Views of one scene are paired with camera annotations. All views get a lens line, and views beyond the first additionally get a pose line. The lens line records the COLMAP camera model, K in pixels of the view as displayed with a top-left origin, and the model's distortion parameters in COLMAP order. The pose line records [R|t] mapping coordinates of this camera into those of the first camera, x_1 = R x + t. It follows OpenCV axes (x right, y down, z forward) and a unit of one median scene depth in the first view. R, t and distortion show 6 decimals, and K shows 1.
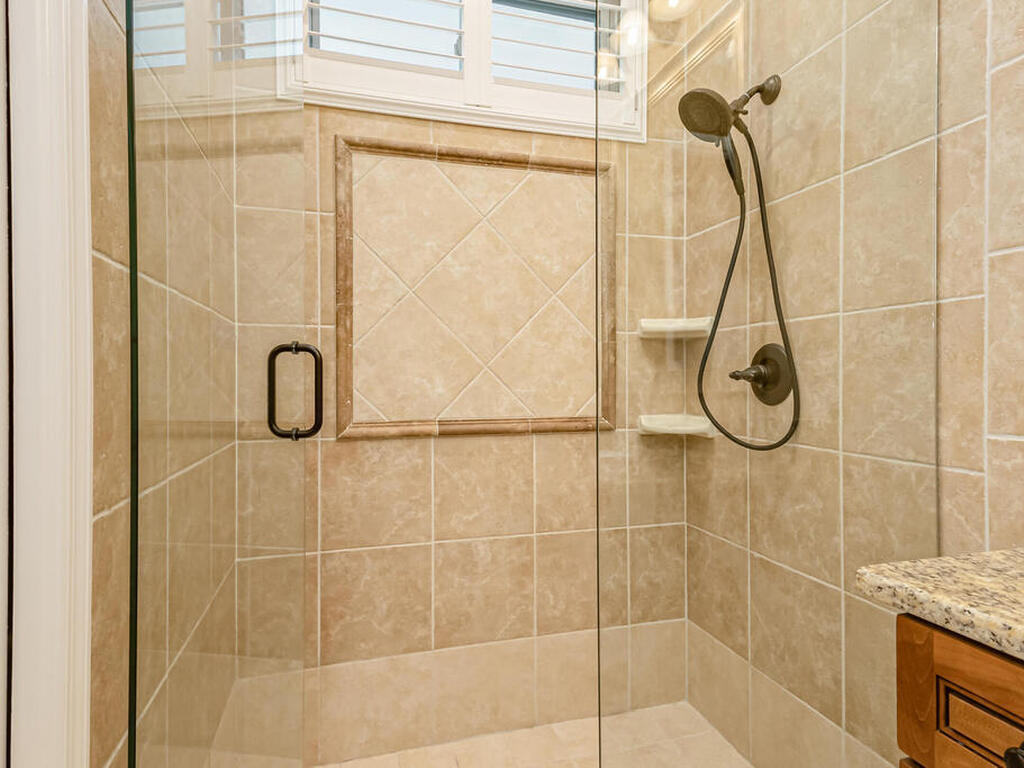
lens RADIAL K [[574.2, 0, 510.9], [0, 574.2, 384.8], [0, 0, 1]] dist [0.027896, -0.003620]
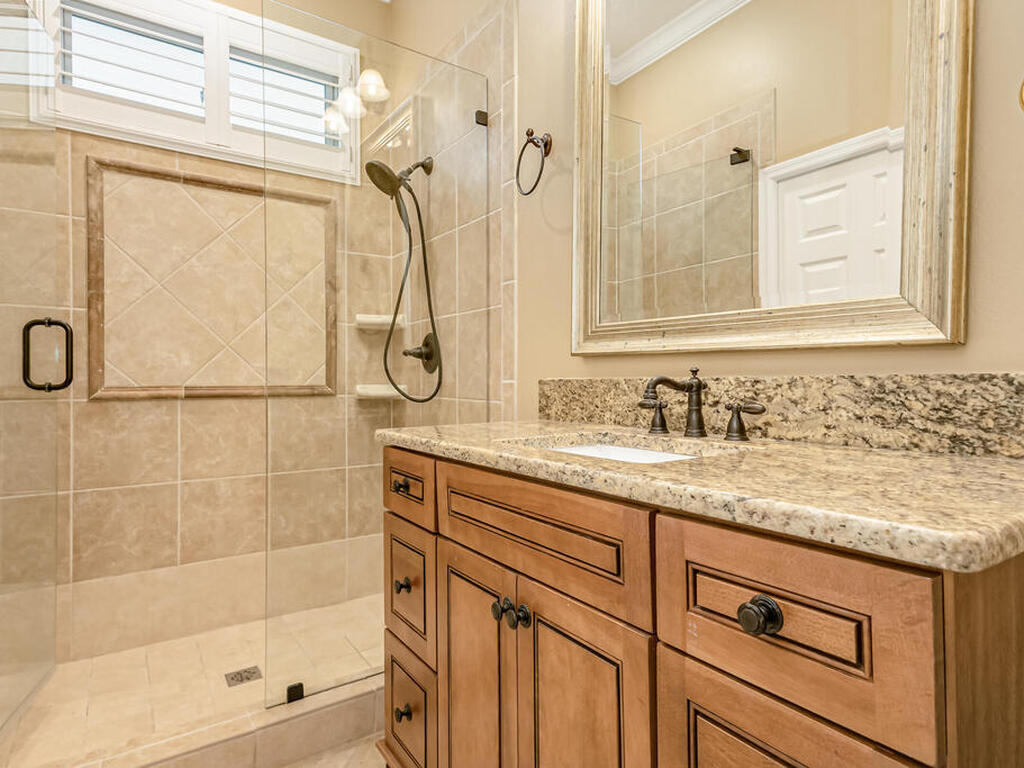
lens RADIAL K [[574.2, 0, 510.9], [0, 574.2, 384.8], [0, 0, 1]] dist [0.027896, -0.003620]
pose [[0.950475, 0.000046, 0.310802, 0.168515], [0.000916, 0.999995, -0.002948, 0.064583], [-0.310800, 0.003086, 0.950470, -0.464092]]
